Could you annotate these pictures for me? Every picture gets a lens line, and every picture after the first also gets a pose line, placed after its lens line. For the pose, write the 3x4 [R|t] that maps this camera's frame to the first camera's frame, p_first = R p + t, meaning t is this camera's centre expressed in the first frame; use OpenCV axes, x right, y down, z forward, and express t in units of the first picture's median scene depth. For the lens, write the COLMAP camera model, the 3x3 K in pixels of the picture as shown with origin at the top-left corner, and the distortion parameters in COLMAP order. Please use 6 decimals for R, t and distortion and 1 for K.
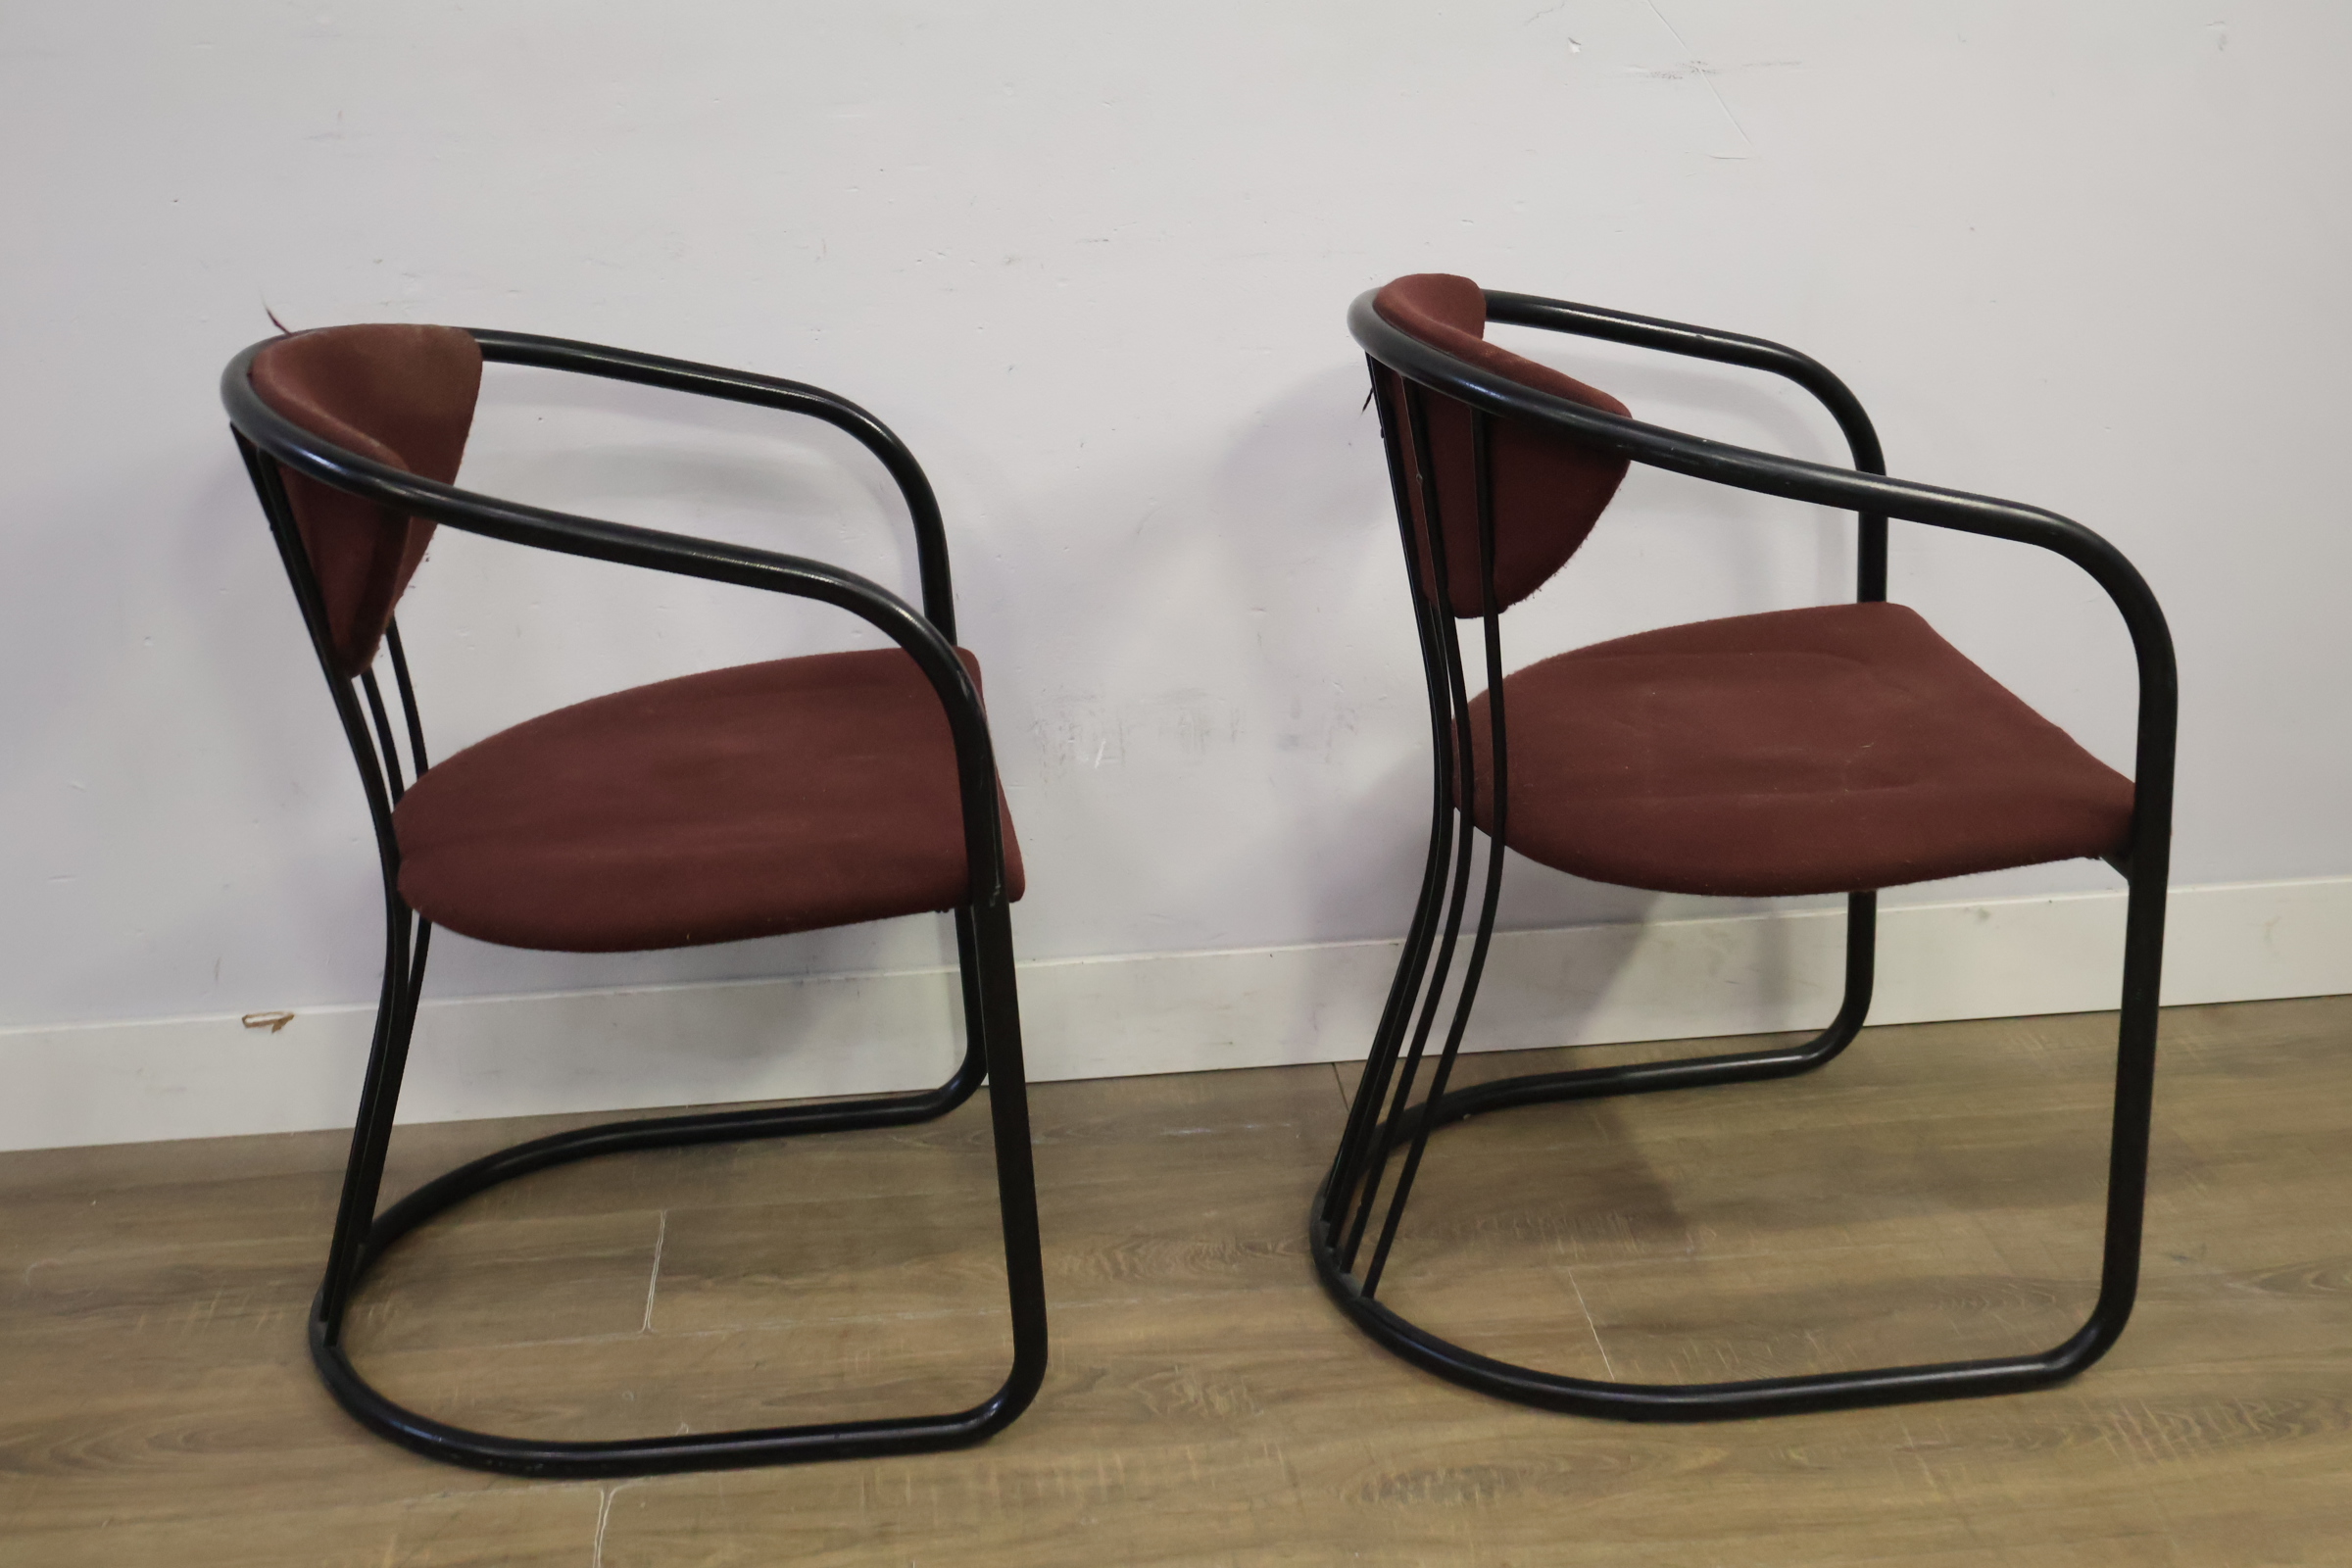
lens RADIAL K [[2840.4, 0, 1175.5], [0, 2840.4, 767.6], [0, 0, 1]] dist [-0.019615, 0.000000]
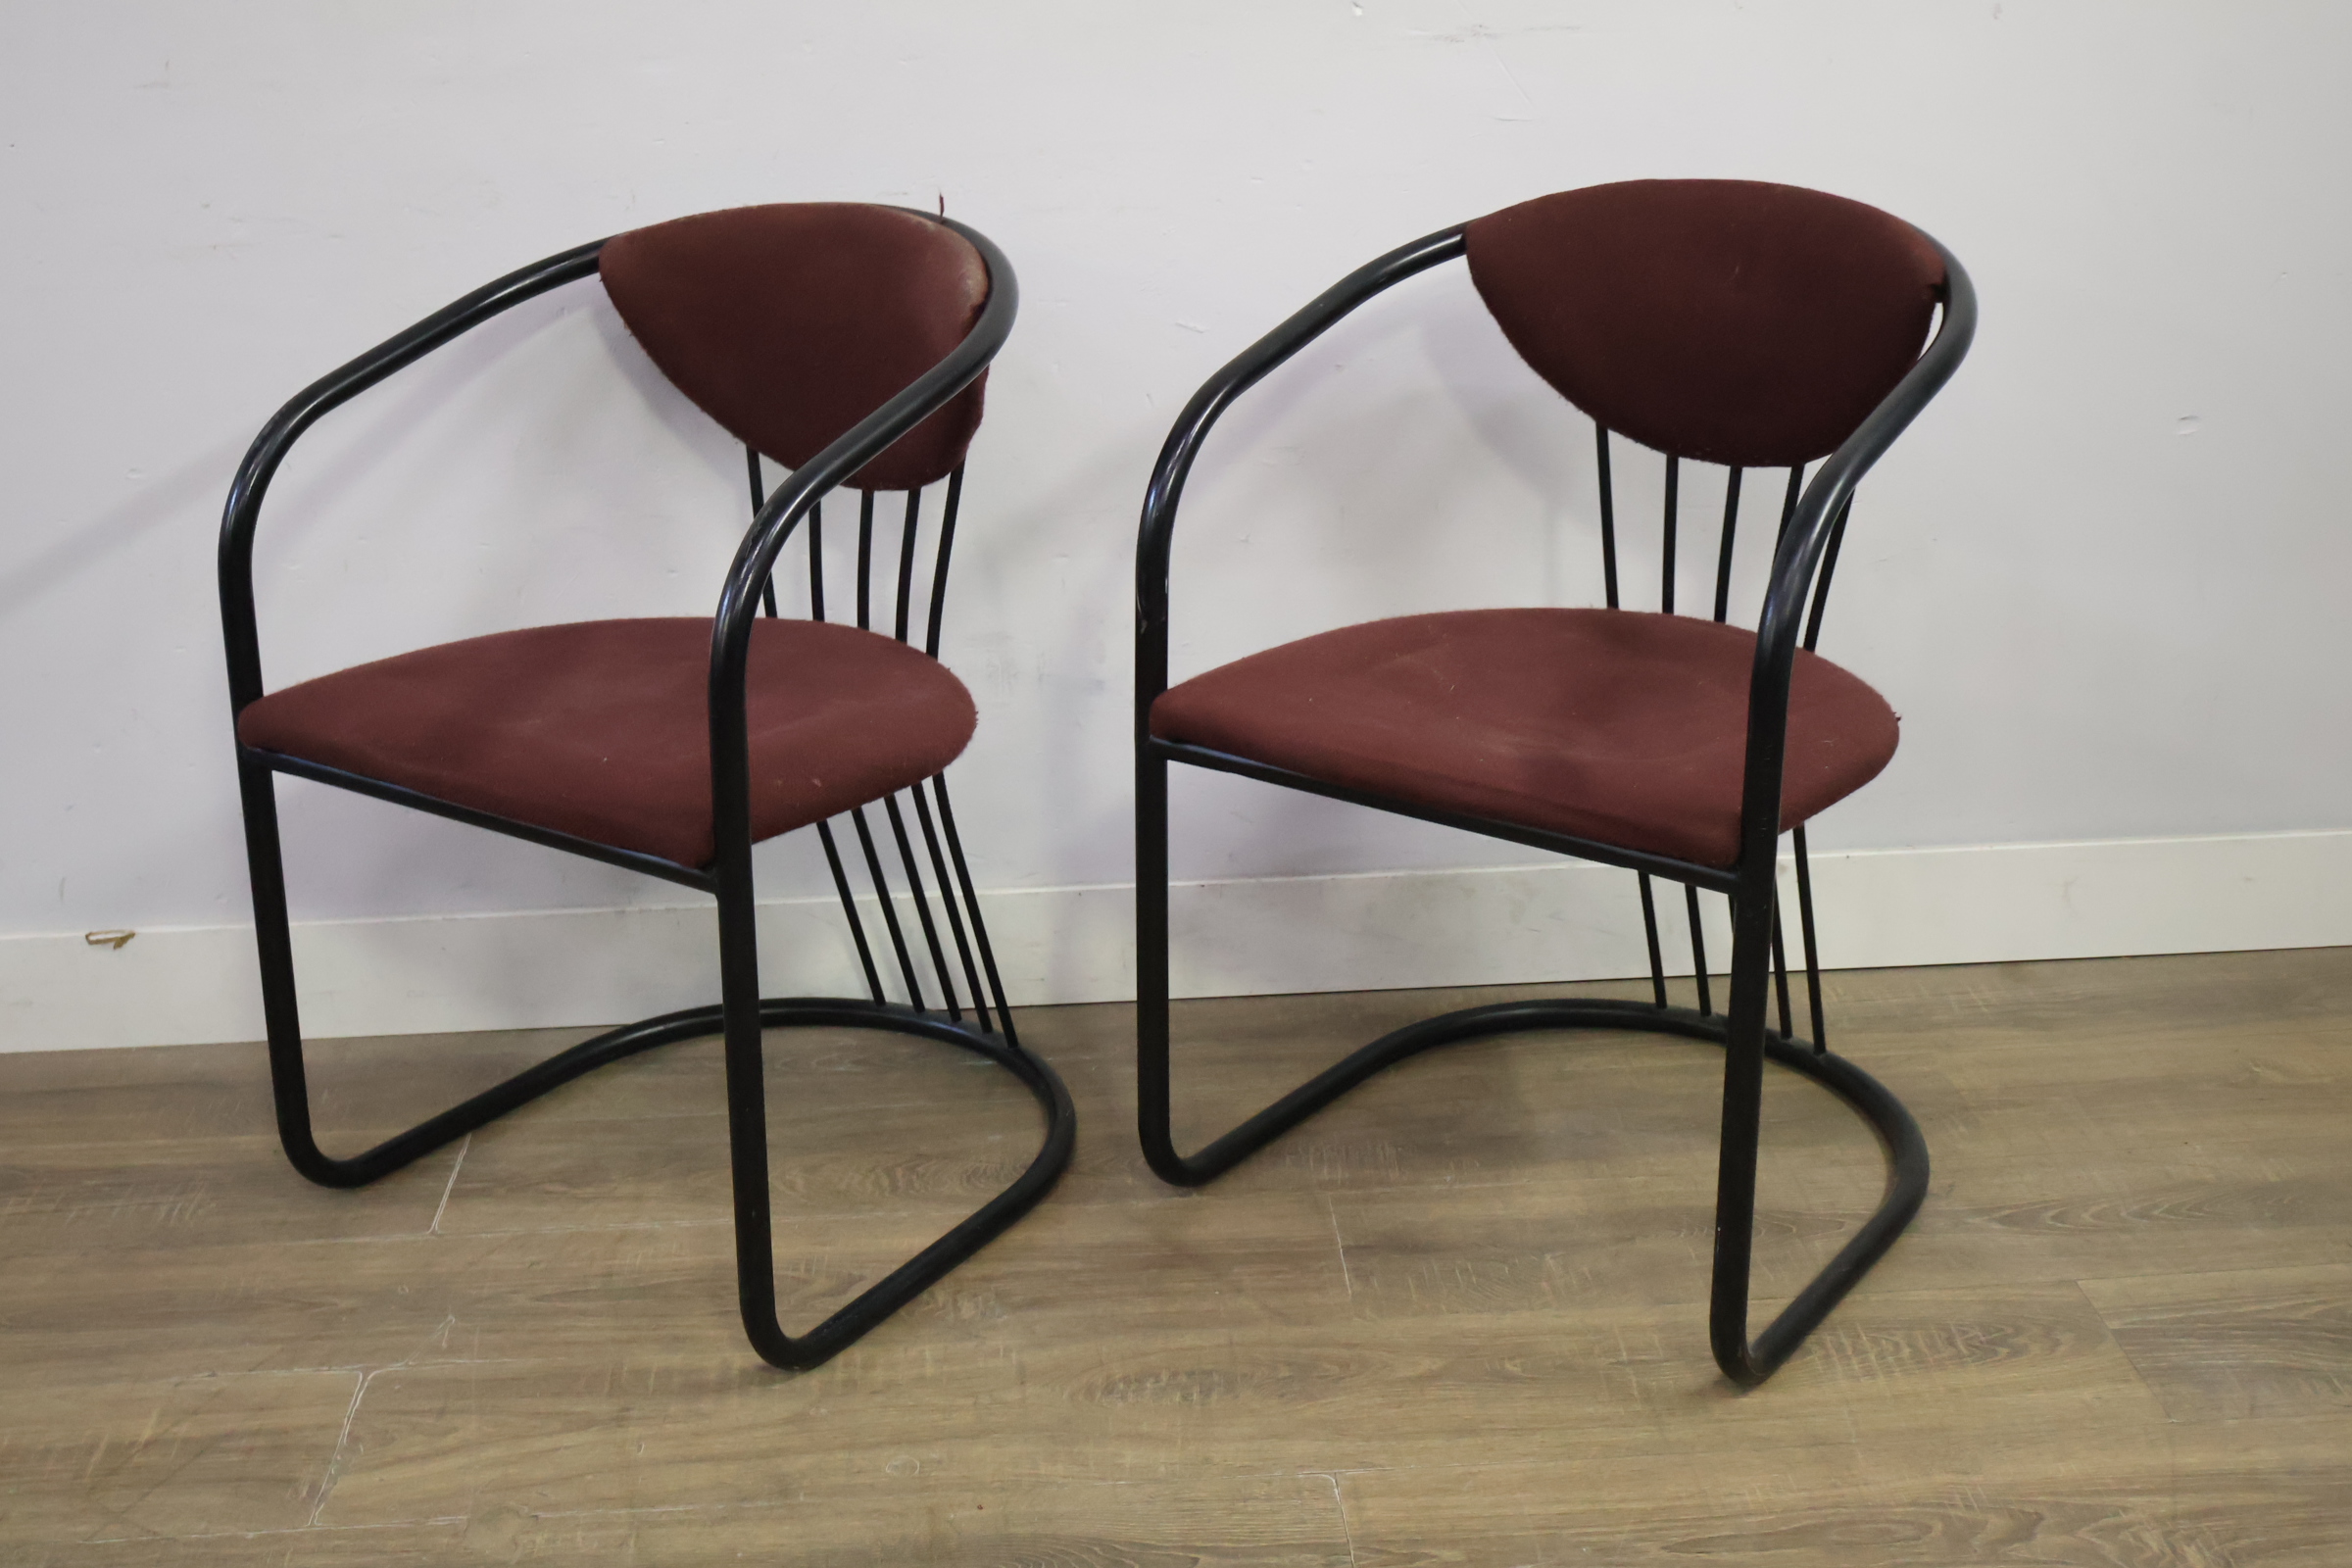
lens RADIAL K [[2840.4, 0, 1181.1], [0, 2840.4, 769.2], [0, 0, 1]] dist [-0.019615, 0.000000]
pose [[0.999472, 0.015847, -0.028379, 0.116480], [-0.016102, 0.999832, -0.008807, 0.034198], [0.028235, 0.009259, 0.999558, -0.033487]]
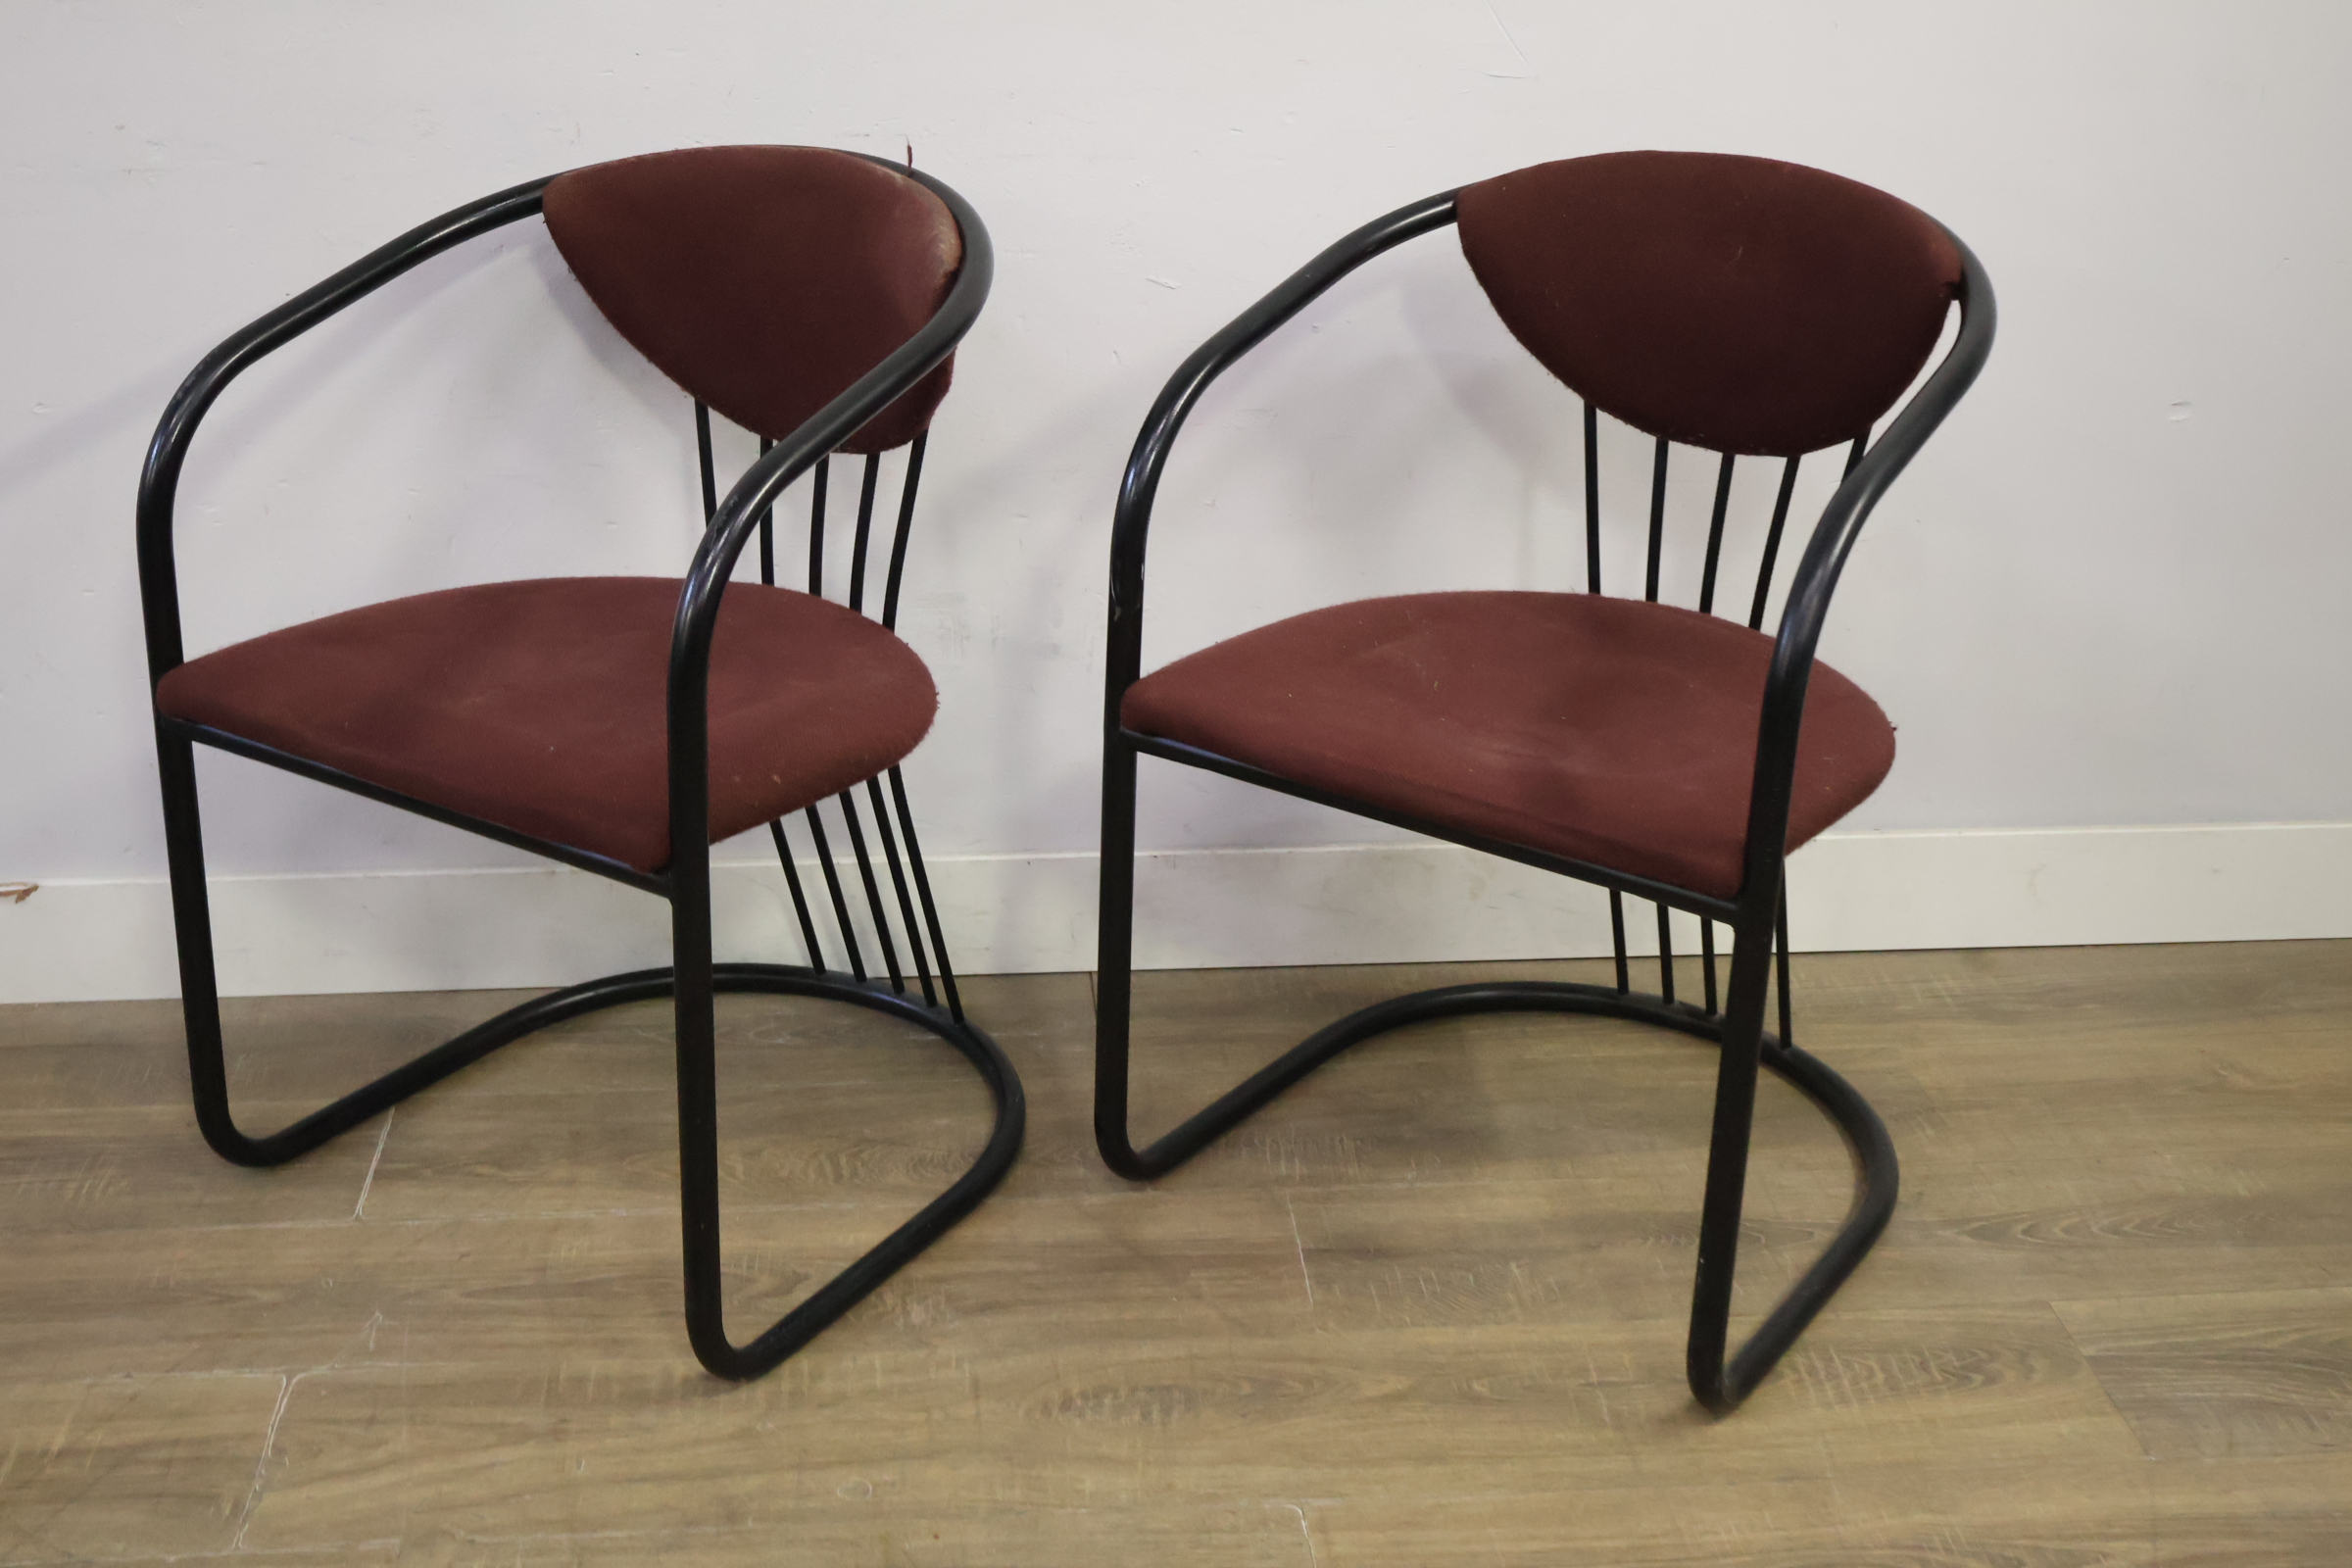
lens RADIAL K [[2840.4, 0, 1182.8], [0, 2840.4, 776.0], [0, 0, 1]] dist [-0.019615, 0.000000]
pose [[0.999125, 0.039453, 0.013913, 0.085499], [-0.040025, 0.998250, 0.043542, -0.012002], [-0.012171, -0.044061, 0.998955, 0.006265]]
